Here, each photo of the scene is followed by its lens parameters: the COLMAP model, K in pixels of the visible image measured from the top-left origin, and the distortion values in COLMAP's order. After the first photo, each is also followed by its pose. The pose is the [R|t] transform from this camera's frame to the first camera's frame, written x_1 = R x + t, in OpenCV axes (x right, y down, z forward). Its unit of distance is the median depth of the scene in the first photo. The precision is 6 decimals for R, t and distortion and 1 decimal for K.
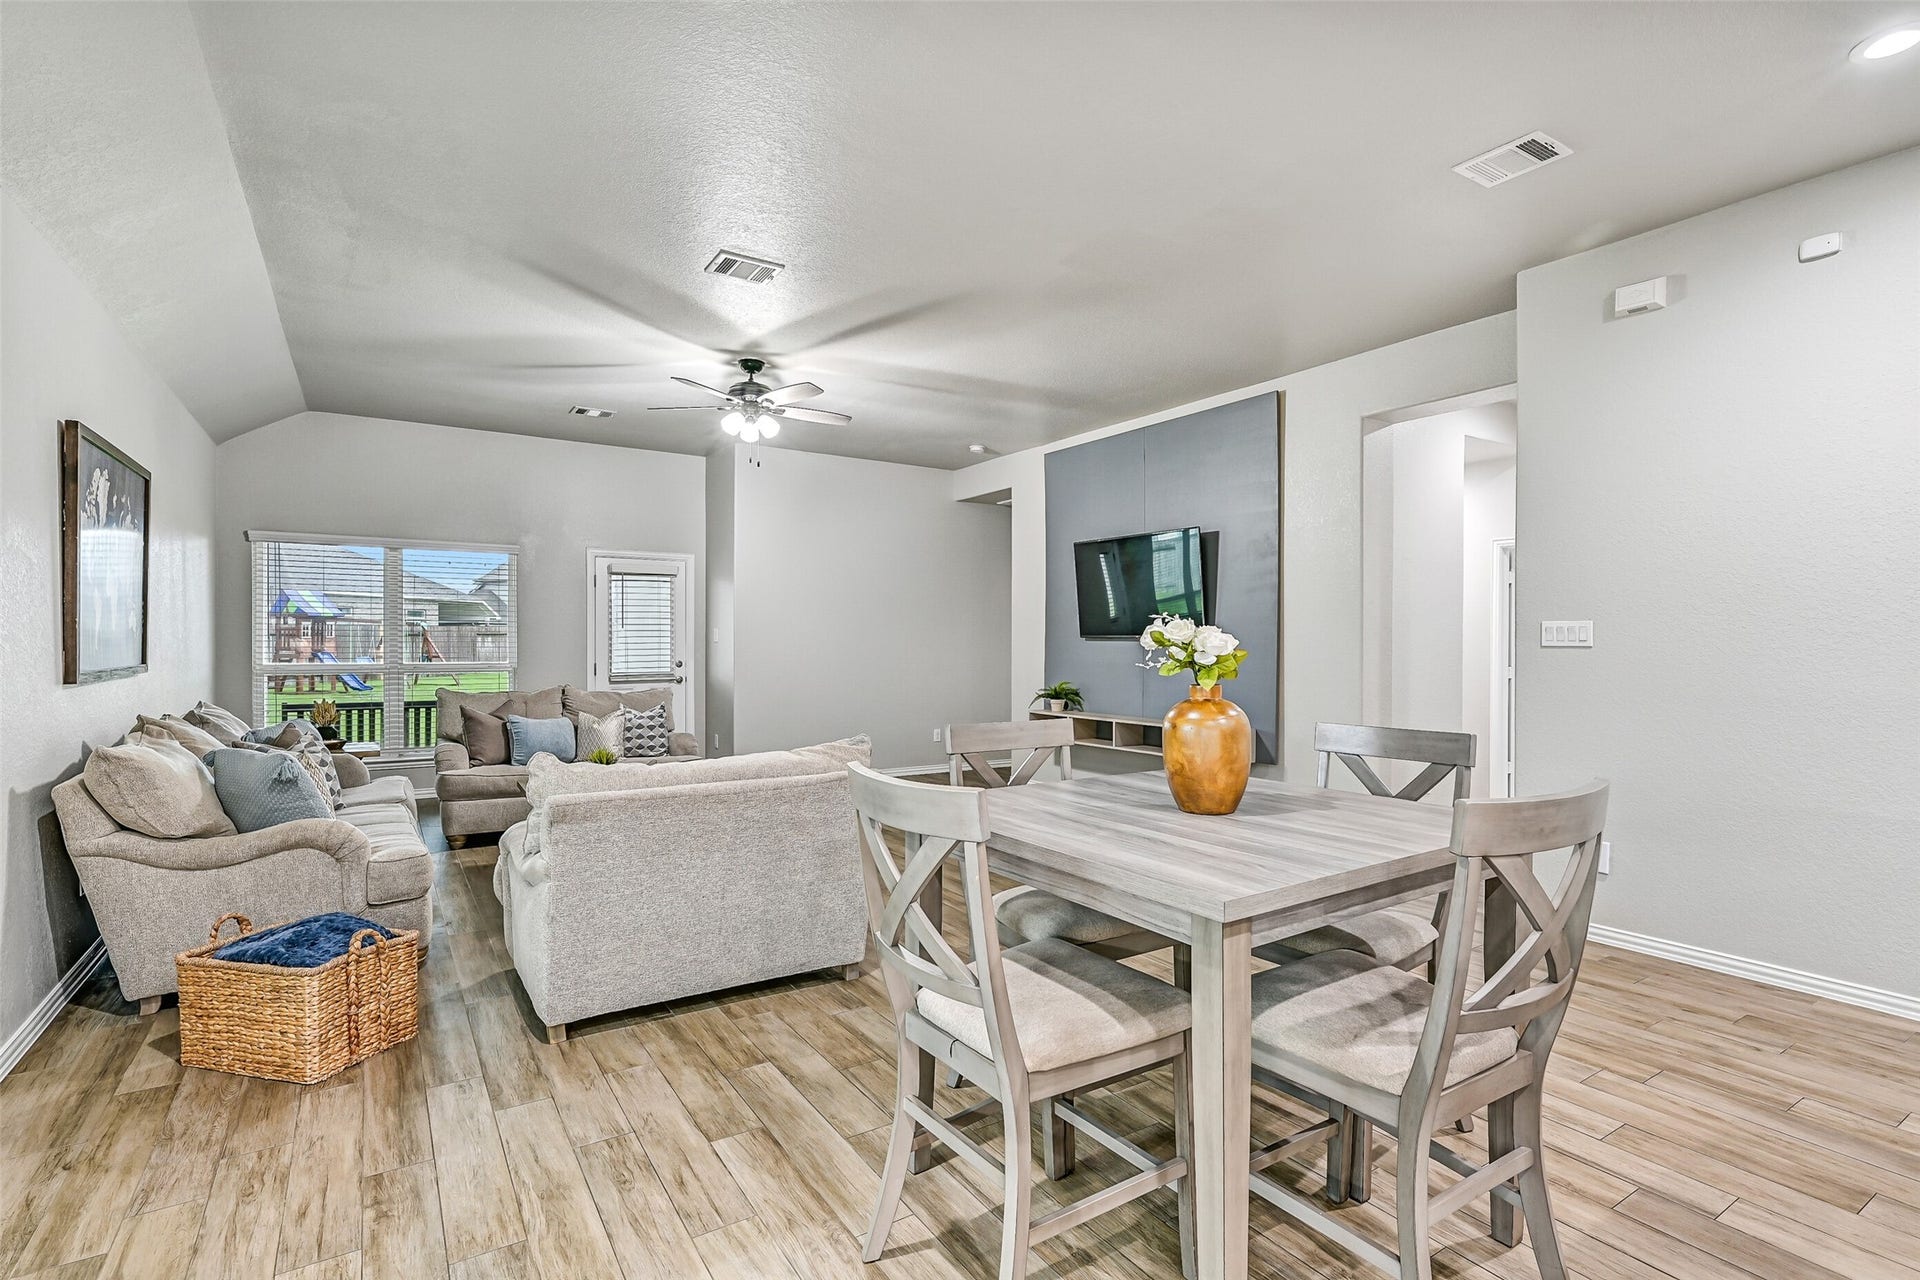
lens RADIAL K [[884.7, 0, 945.3], [0, 884.7, 642.2], [0, 0, 1]] dist [-0.004014, -0.000290]
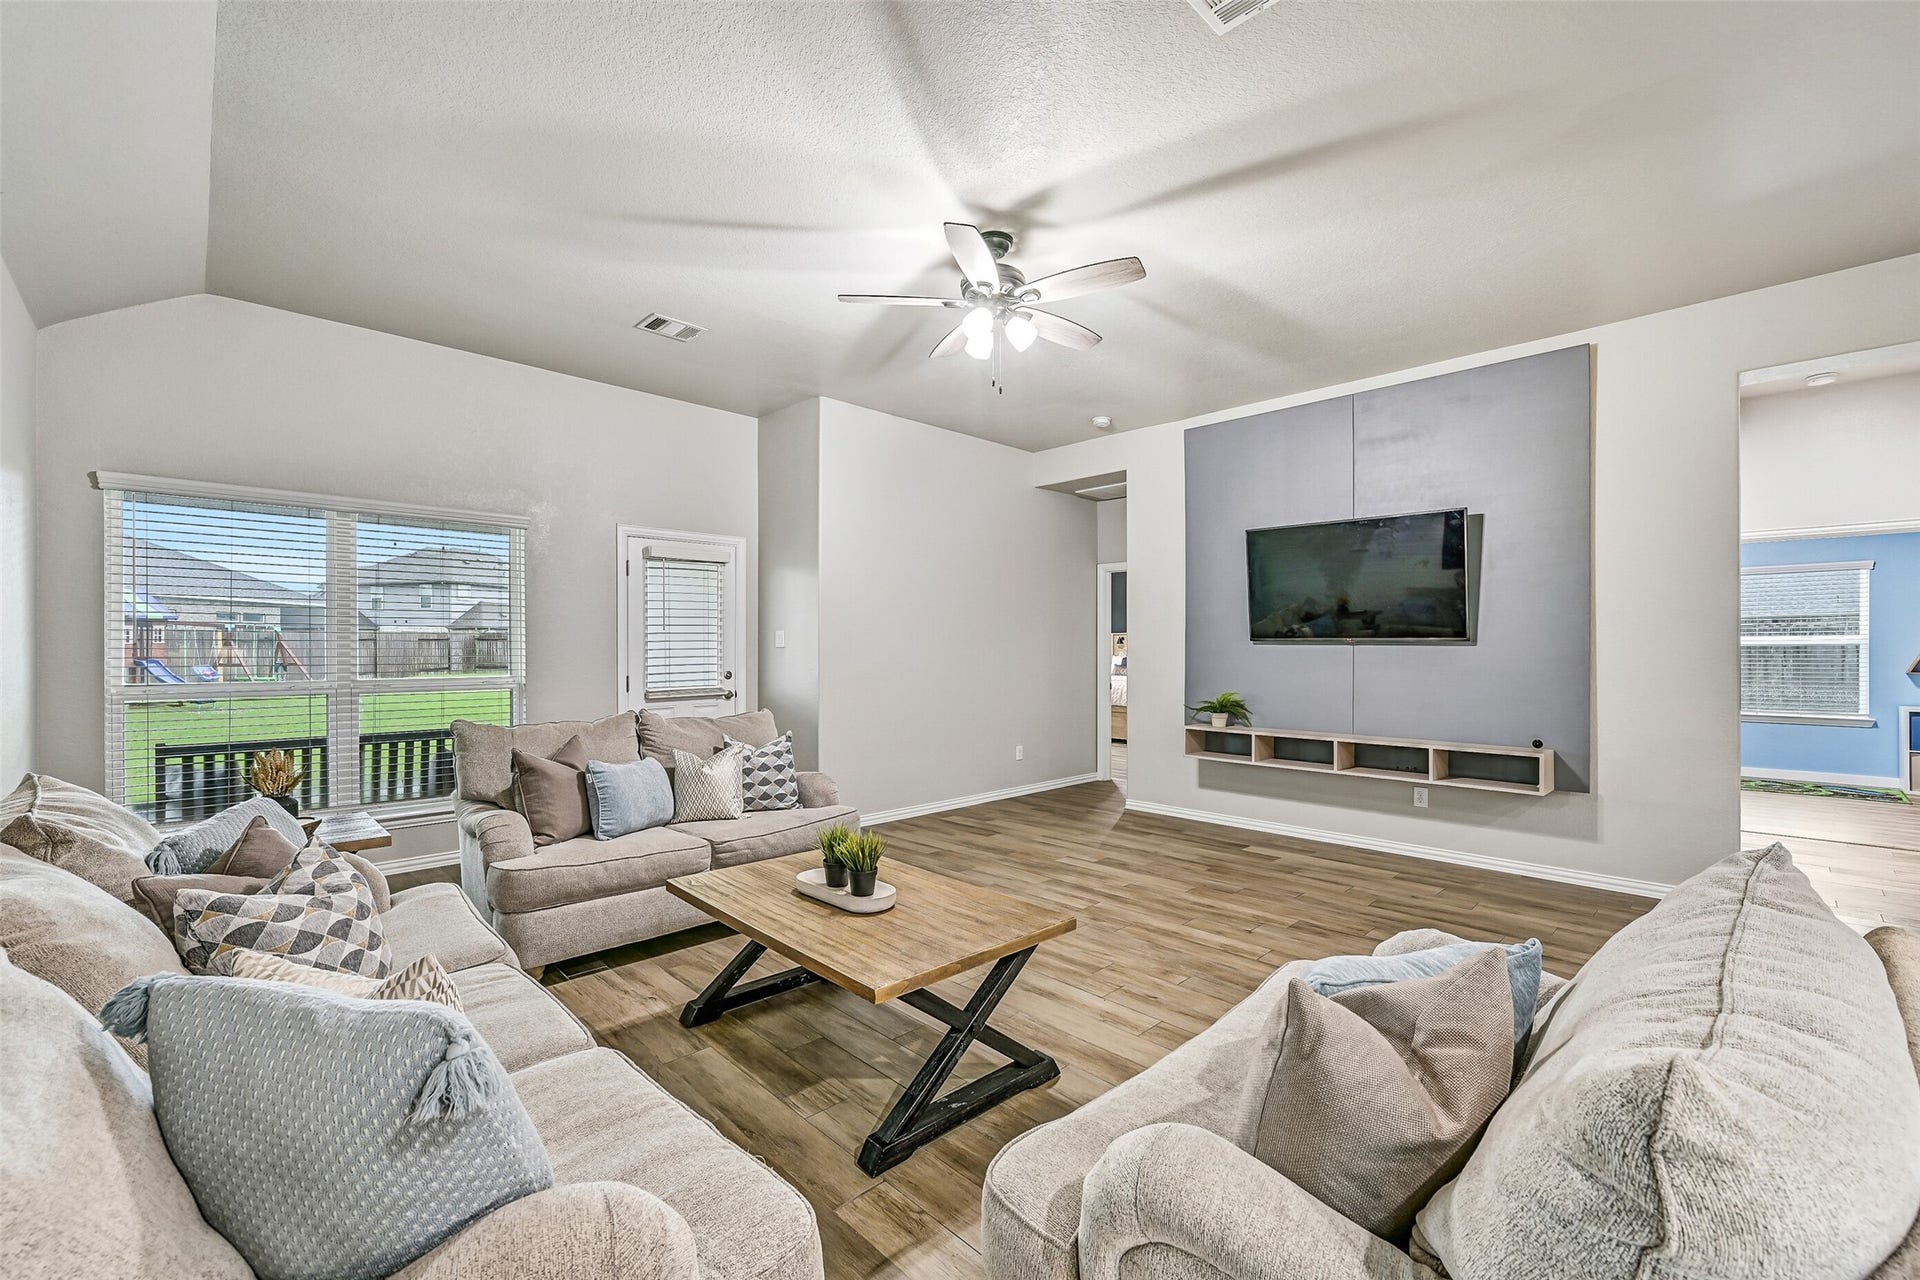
lens RADIAL K [[798.6, 0, 970.7], [0, 798.6, 639.5], [0, 0, 1]] dist [0.000422, -0.000893]
pose [[0.980545, -0.001495, 0.196291, -0.301359], [0.003133, 0.999963, -0.008032, -0.001164], [-0.196271, 0.008491, 0.980513, 0.333213]]
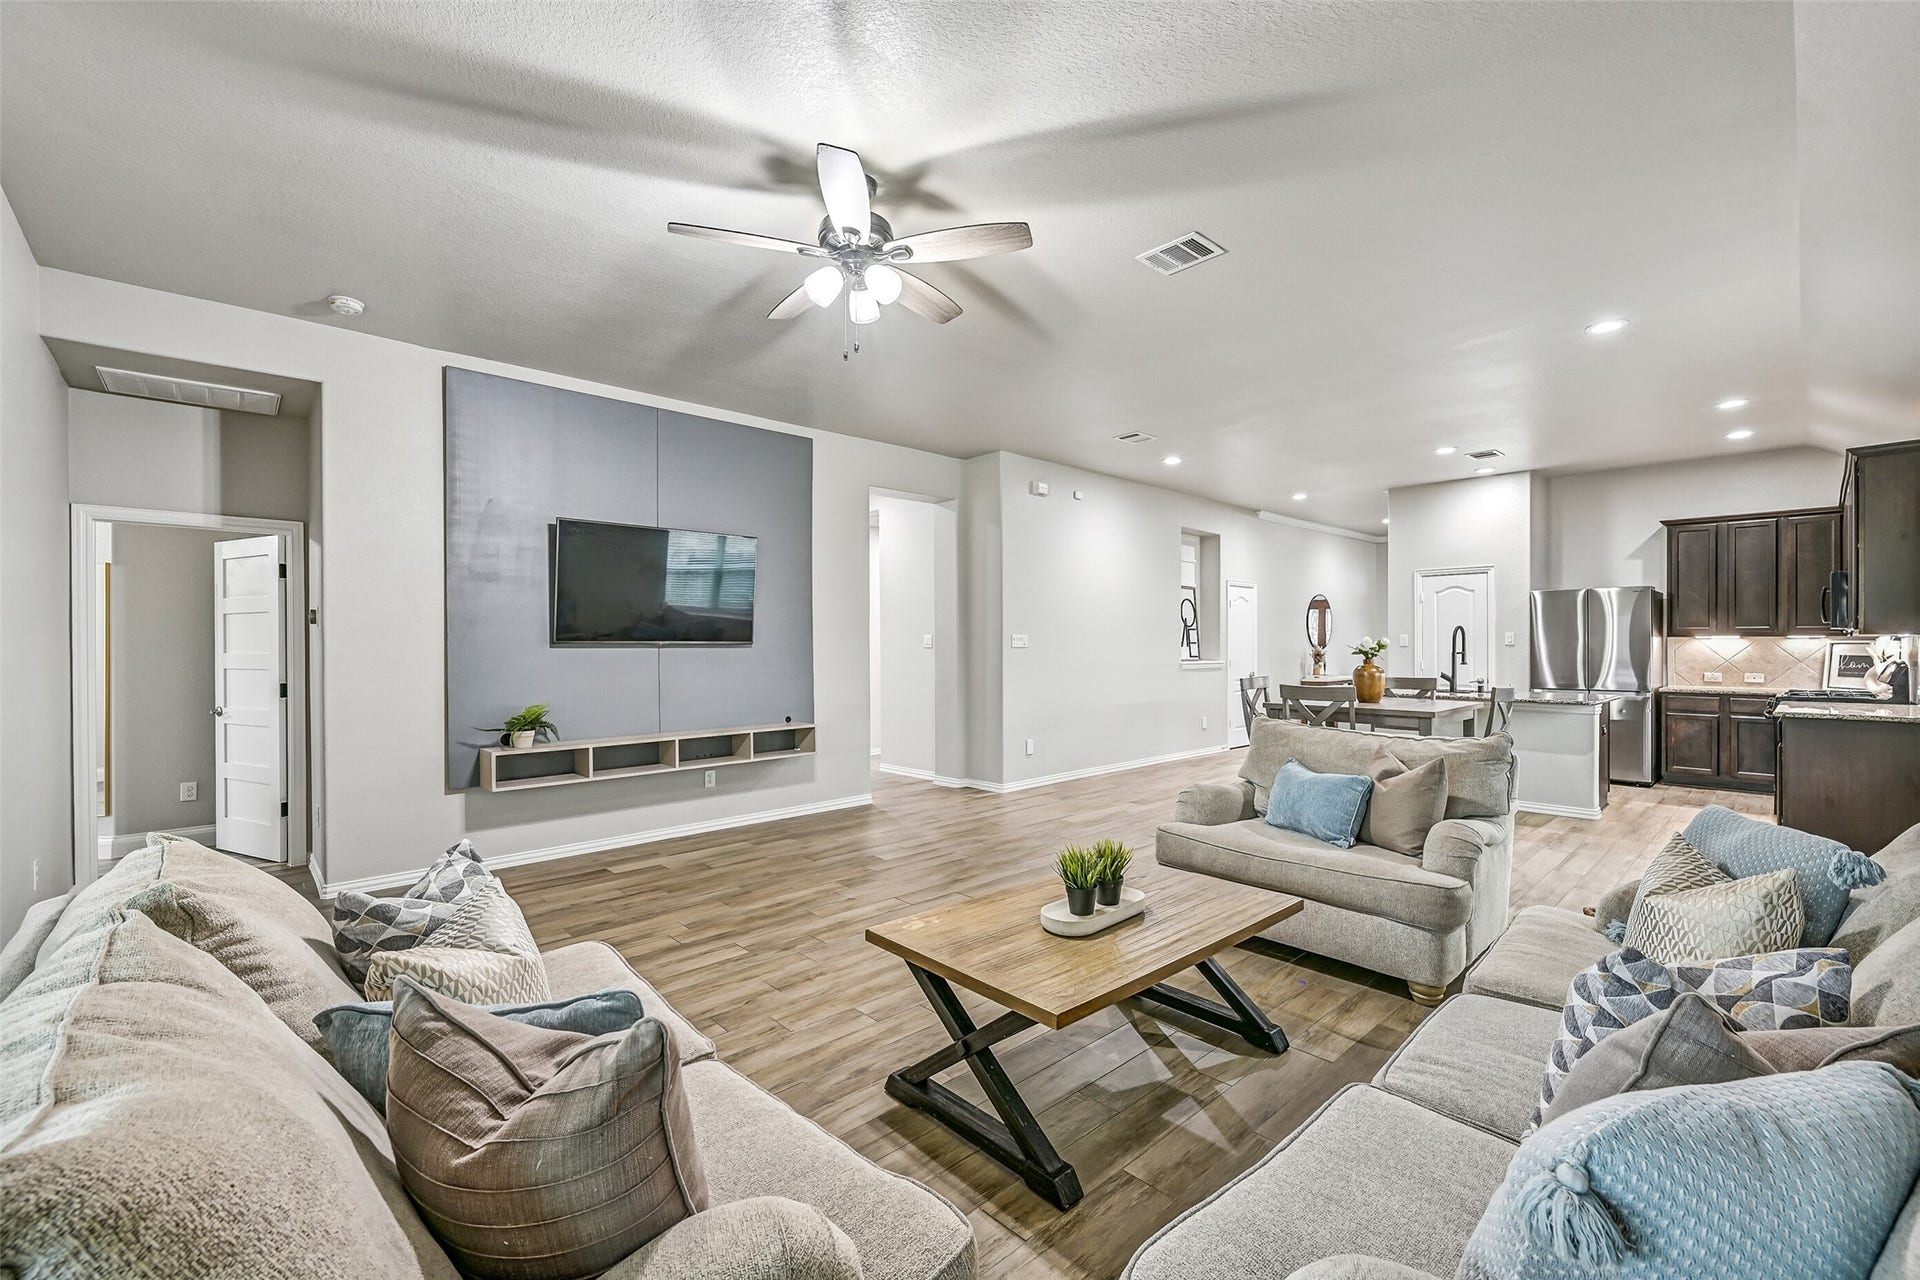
lens RADIAL K [[798.6, 0, 964.9], [0, 798.6, 648.7], [0, 0, 1]] dist [0.000422, -0.000893]
pose [[-0.173665, -0.008701, 0.984766, -0.647087], [0.007010, 0.999925, 0.010071, -0.006630], [-0.984780, 0.008652, -0.173590, 0.868364]]
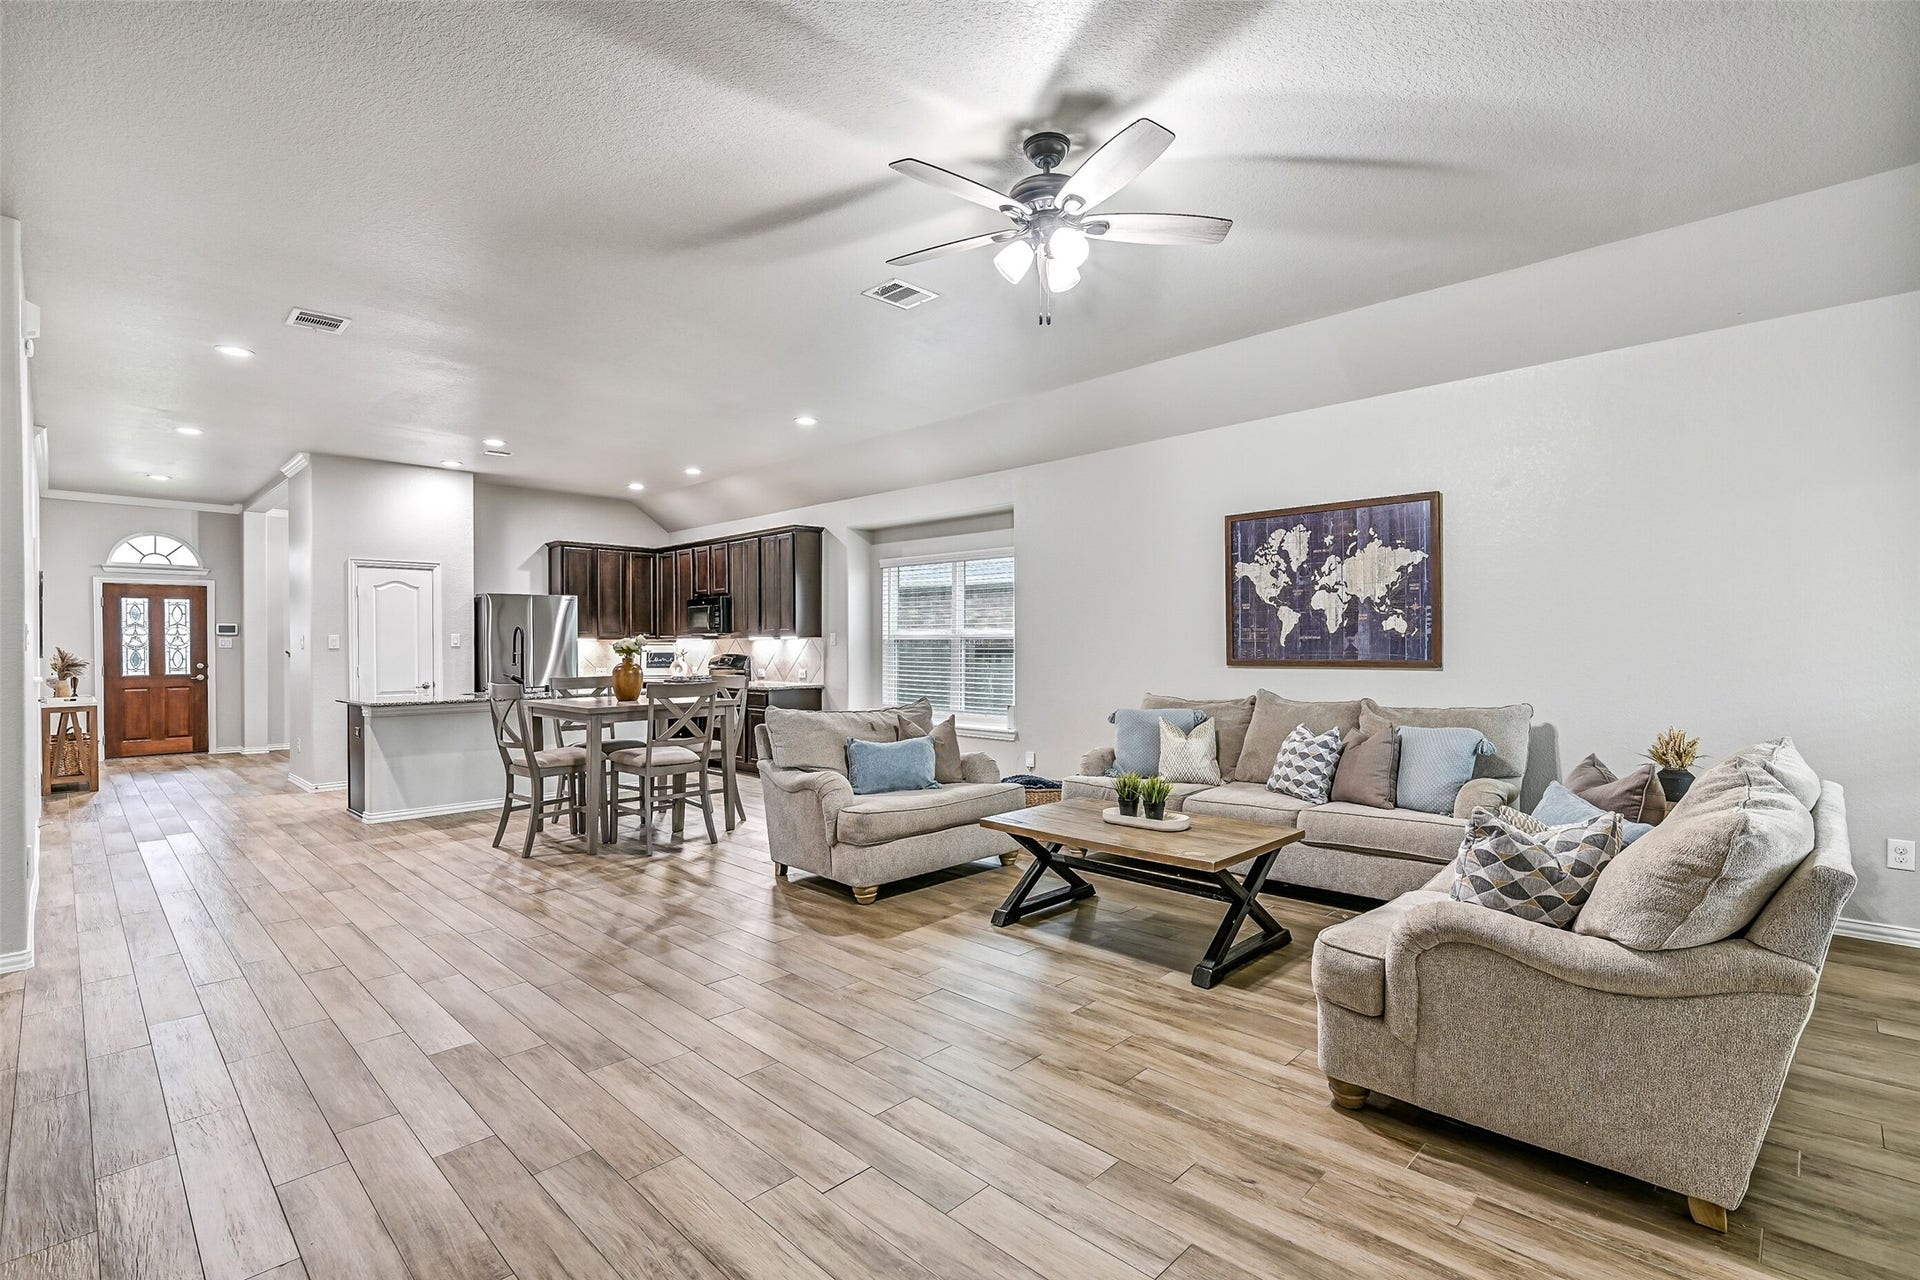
lens RADIAL K [[884.7, 0, 986.6], [0, 884.7, 643.7], [0, 0, 1]] dist [-0.004014, -0.000290]
pose [[-0.972176, 0.004670, -0.234206, -0.037070], [0.003707, 0.999983, 0.004548, -0.001668], [0.234223, 0.003553, -0.972176, 1.307878]]
